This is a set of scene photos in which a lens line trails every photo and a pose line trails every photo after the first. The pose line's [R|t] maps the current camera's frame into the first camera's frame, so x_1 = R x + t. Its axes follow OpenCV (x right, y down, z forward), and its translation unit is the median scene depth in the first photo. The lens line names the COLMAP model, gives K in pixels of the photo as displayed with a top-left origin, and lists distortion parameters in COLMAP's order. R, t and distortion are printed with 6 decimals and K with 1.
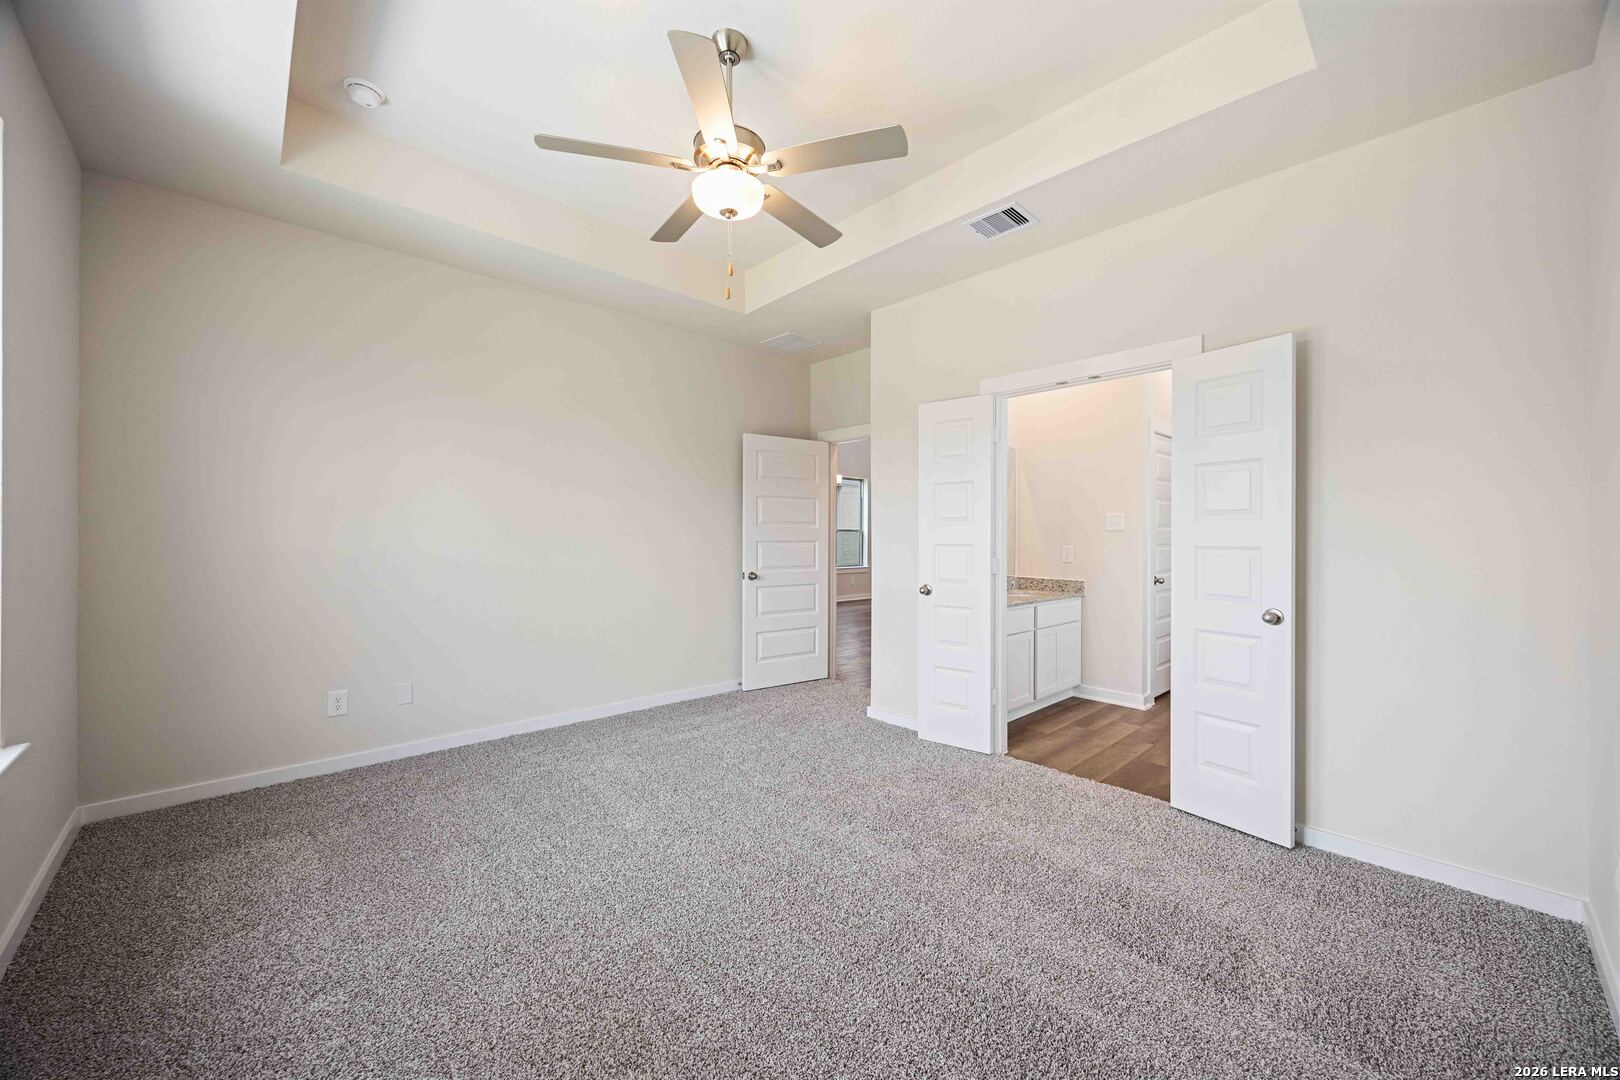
lens RADIAL K [[615.5, 0, 811.2], [0, 615.5, 544.5], [0, 0, 1]] dist [-0.002714, -0.000458]
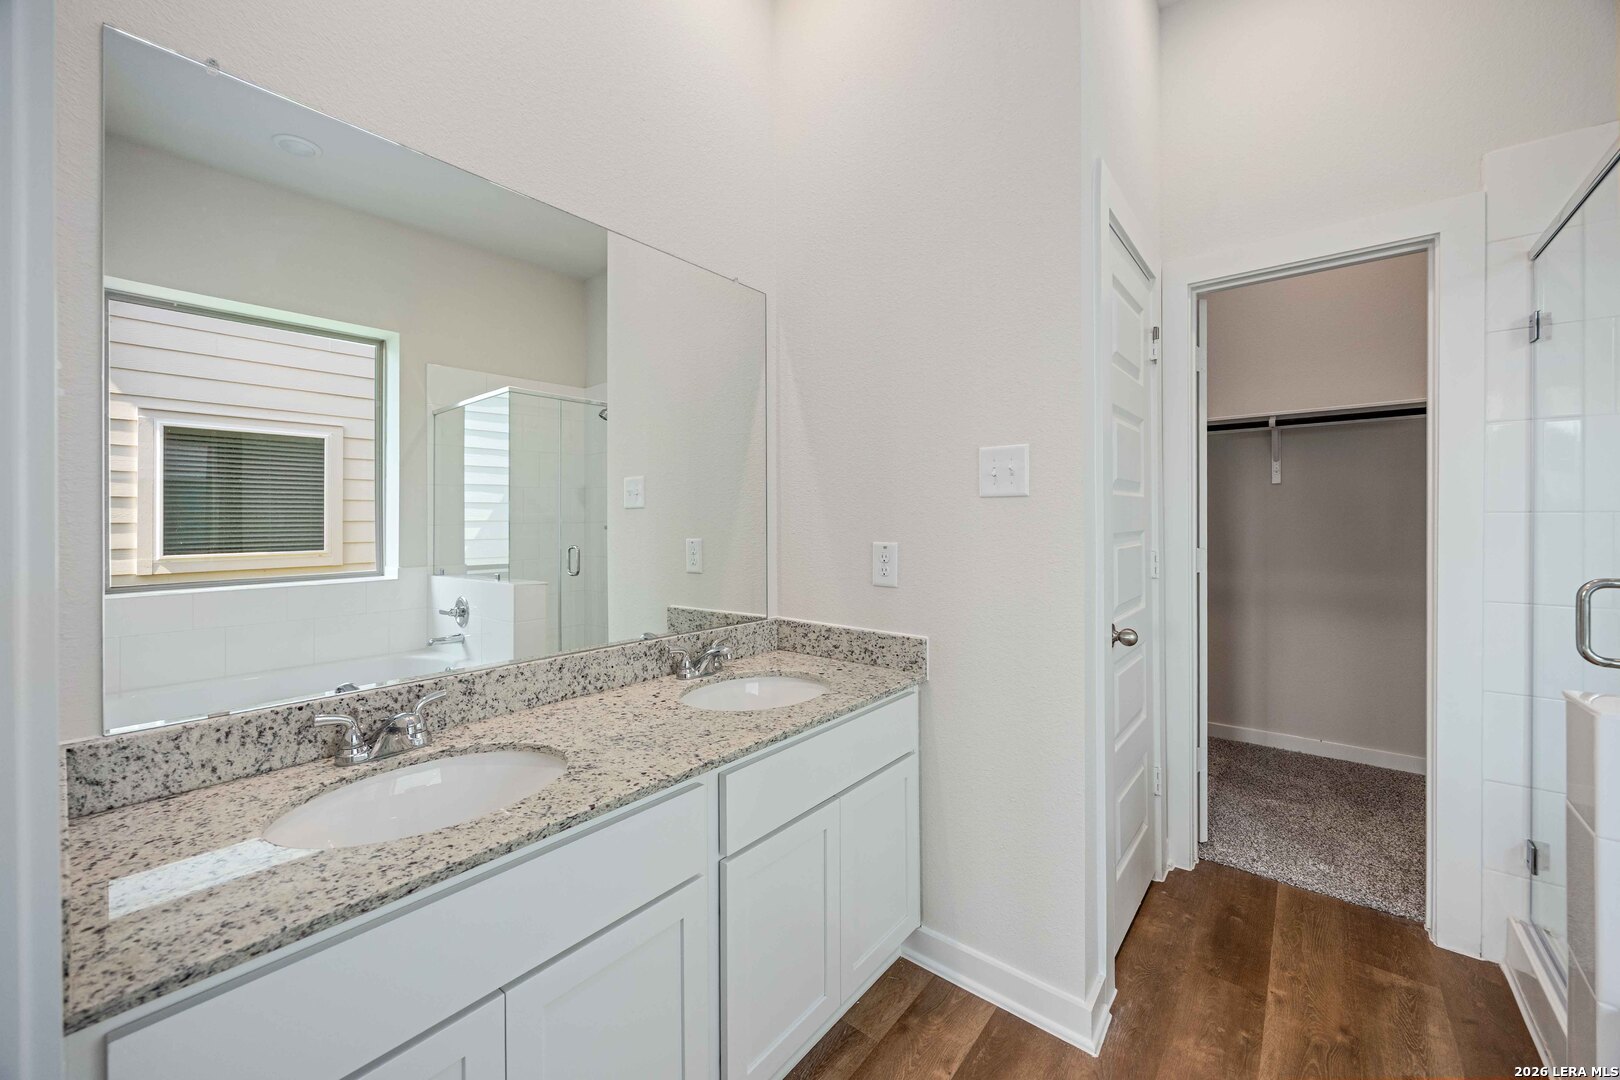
lens RADIAL K [[615.5, 0, 819.2], [0, 615.5, 524.0], [0, 0, 1]] dist [-0.002714, -0.000458]
pose [[0.990578, -0.010555, 0.136540, 0.333092], [0.011287, 0.999926, -0.004590, -0.006284], [-0.136481, 0.006088, 0.990624, 0.652572]]
